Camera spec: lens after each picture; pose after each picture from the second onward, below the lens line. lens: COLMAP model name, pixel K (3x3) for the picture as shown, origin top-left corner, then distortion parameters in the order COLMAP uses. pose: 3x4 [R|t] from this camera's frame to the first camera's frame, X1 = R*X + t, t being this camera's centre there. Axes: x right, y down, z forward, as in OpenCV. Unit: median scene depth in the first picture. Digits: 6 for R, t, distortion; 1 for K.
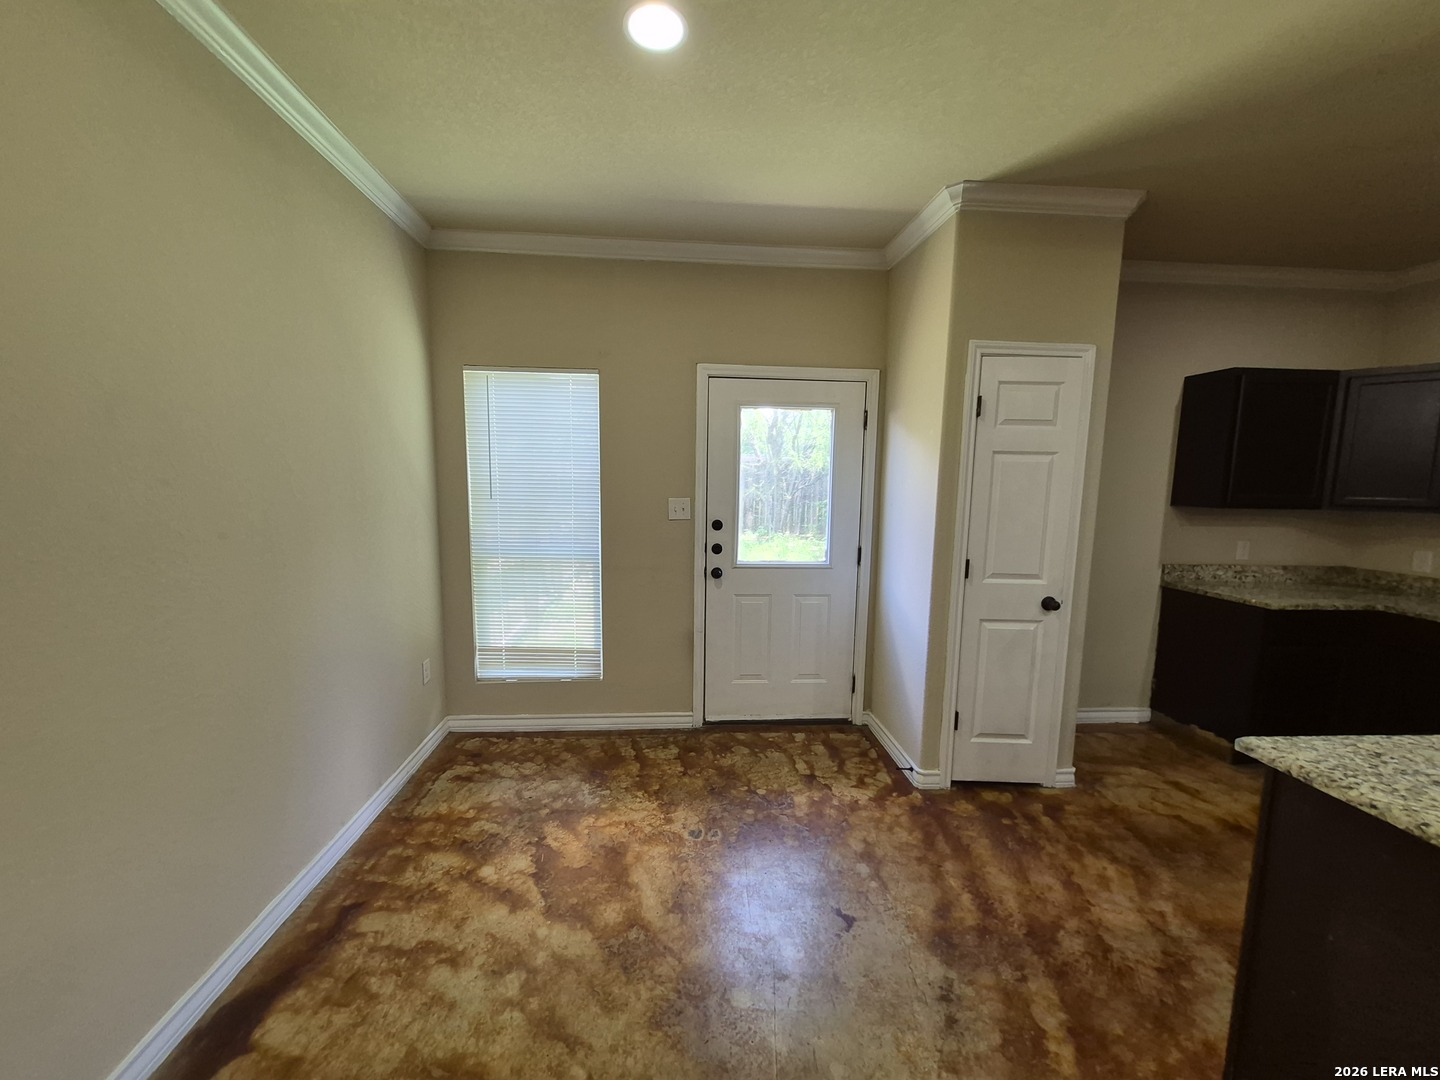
lens RADIAL K [[561.4, 0, 698.6], [0, 561.4, 543.4], [0, 0, 1]] dist [0.001948, 0.000054]
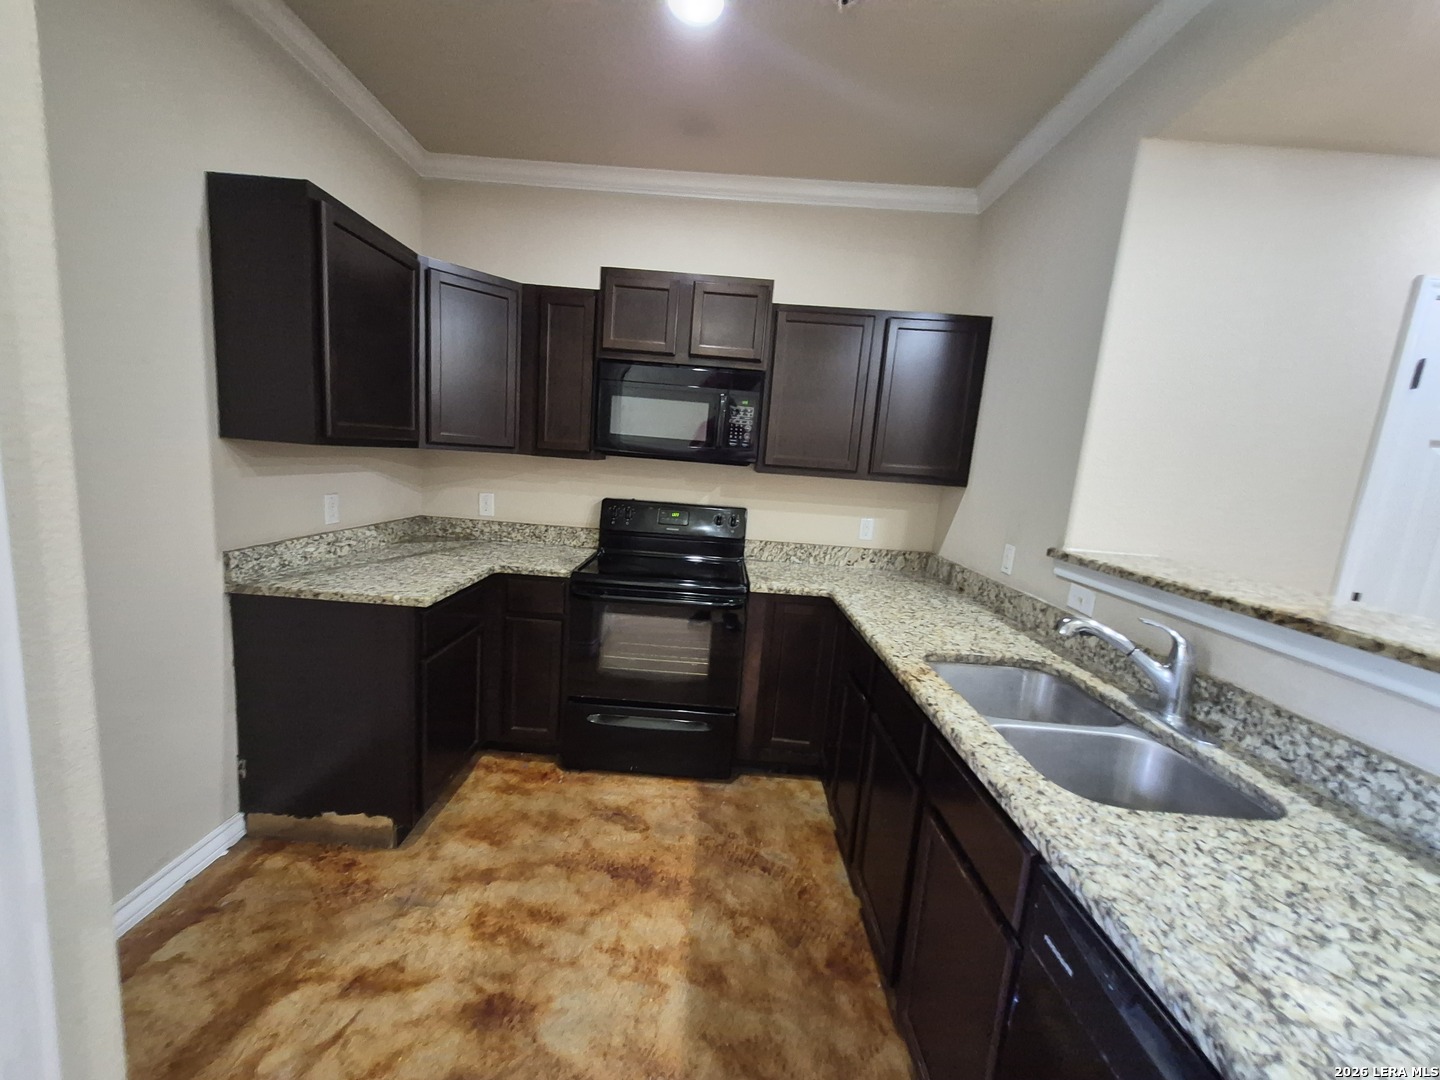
lens RADIAL K [[562.1, 0, 720.0], [0, 562.1, 540.0], [0, 0, 1]] dist [0.000833, -0.000012]
pose [[0.057216, -0.157363, 0.985882, 0.342019], [0.037588, 0.987139, 0.155383, -0.037609], [-0.997654, 0.028167, 0.062395, 0.510900]]
